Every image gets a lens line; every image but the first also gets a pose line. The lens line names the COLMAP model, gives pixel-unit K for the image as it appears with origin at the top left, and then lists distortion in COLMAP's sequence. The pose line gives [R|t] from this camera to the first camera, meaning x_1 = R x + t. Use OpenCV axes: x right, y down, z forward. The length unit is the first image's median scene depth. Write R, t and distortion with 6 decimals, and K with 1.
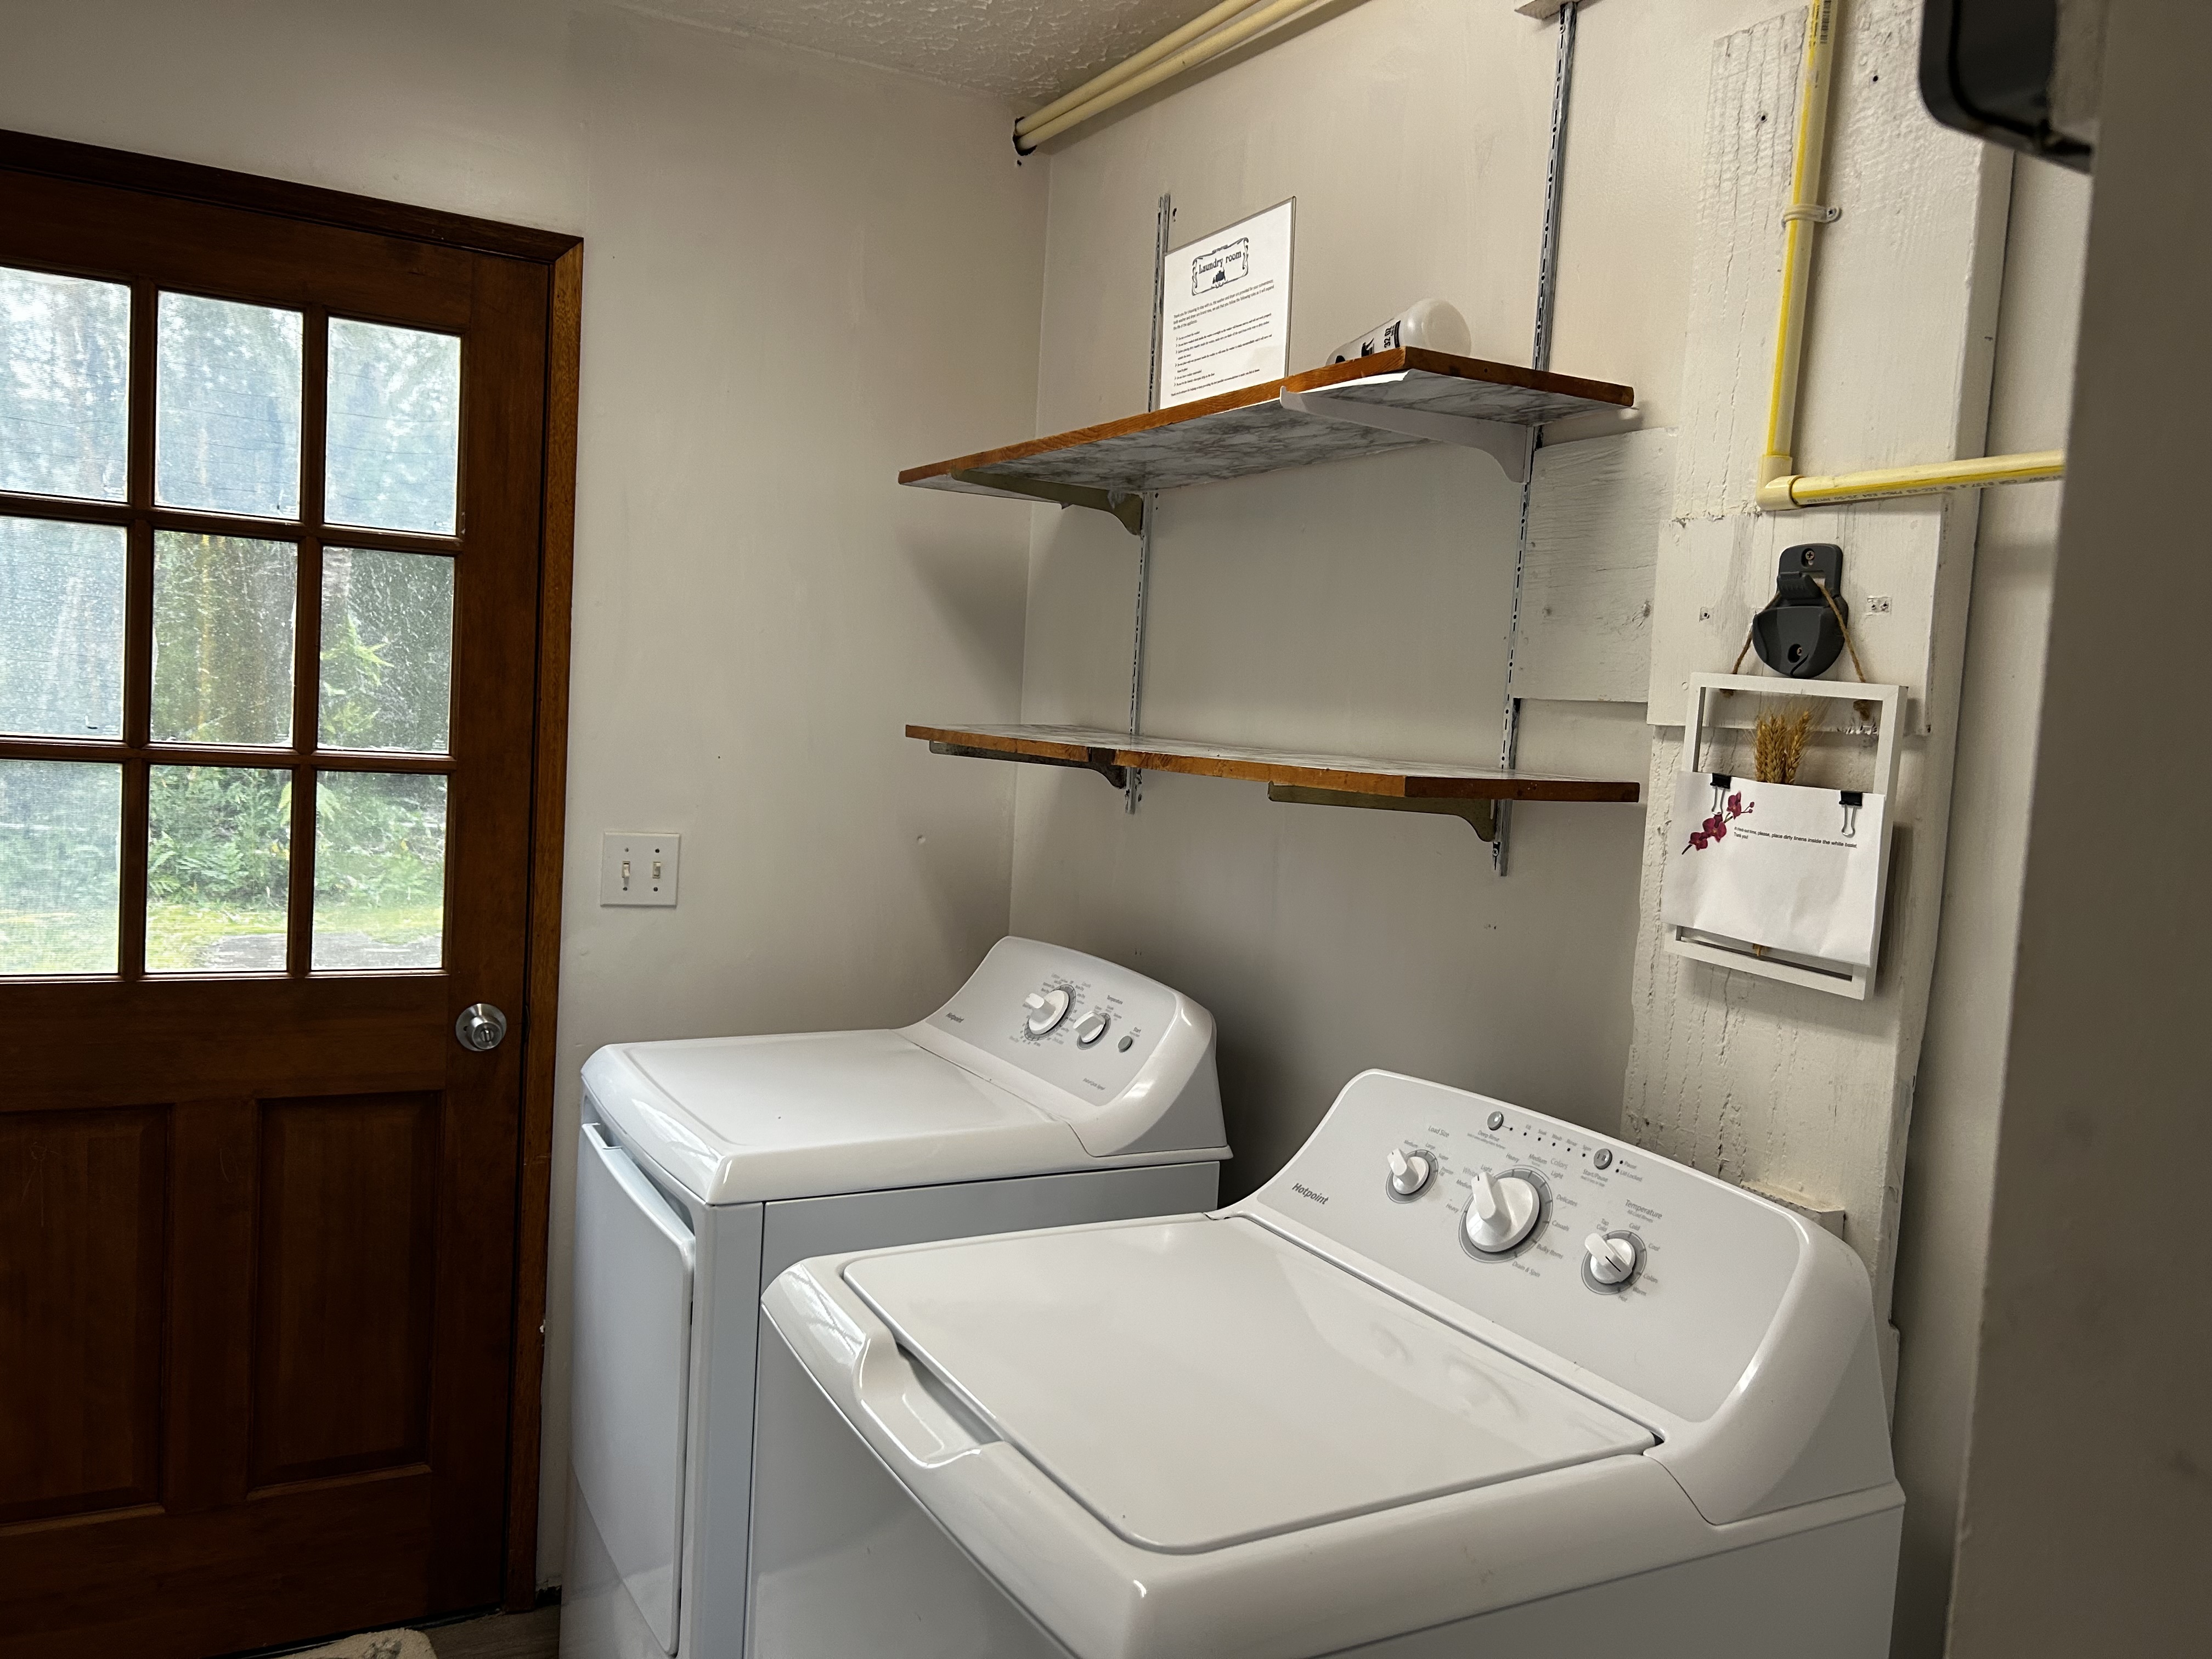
lens RADIAL K [[1664.4, 0, 1108.9], [0, 1664.4, 830.1], [0, 0, 1]] dist [0.059615, -0.067907]
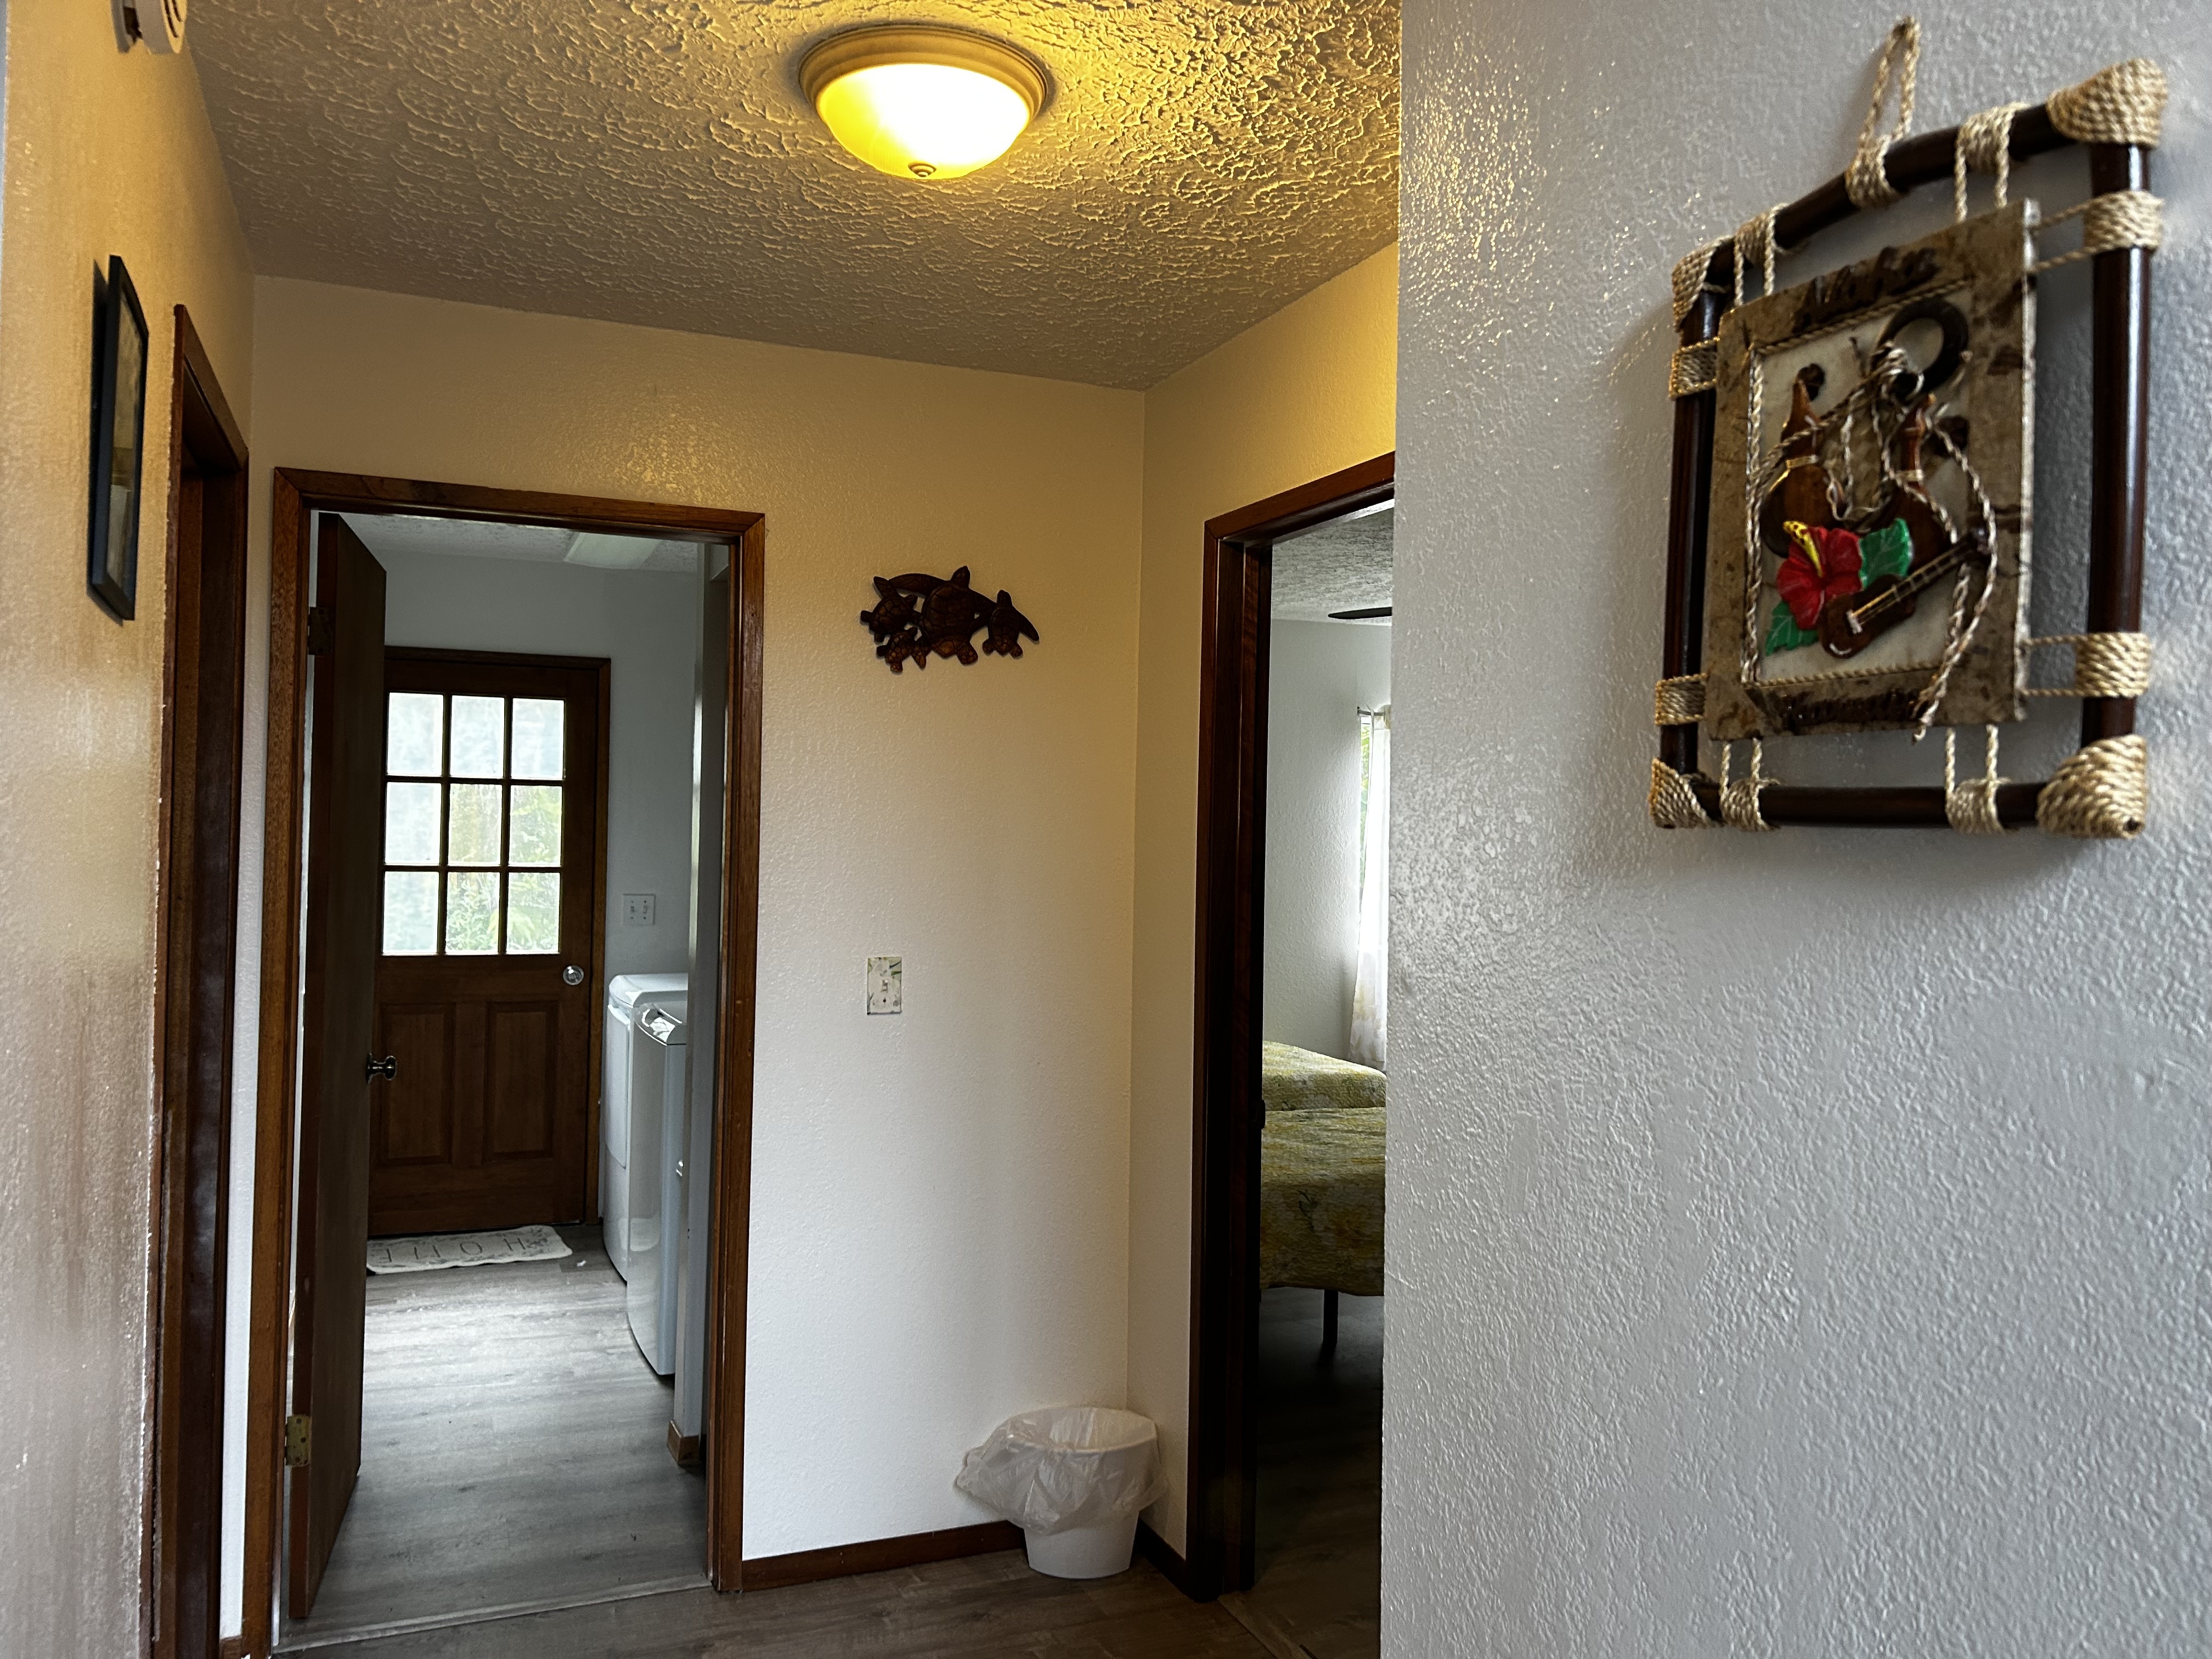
lens RADIAL K [[1664.4, 0, 1108.9], [0, 1664.4, 830.1], [0, 0, 1]] dist [0.059615, -0.067907]
pose [[0.994470, -0.038060, -0.097887, 0.670099], [0.030231, 0.996316, -0.080256, 0.128013], [0.100581, 0.076853, 0.991956, -1.402651]]
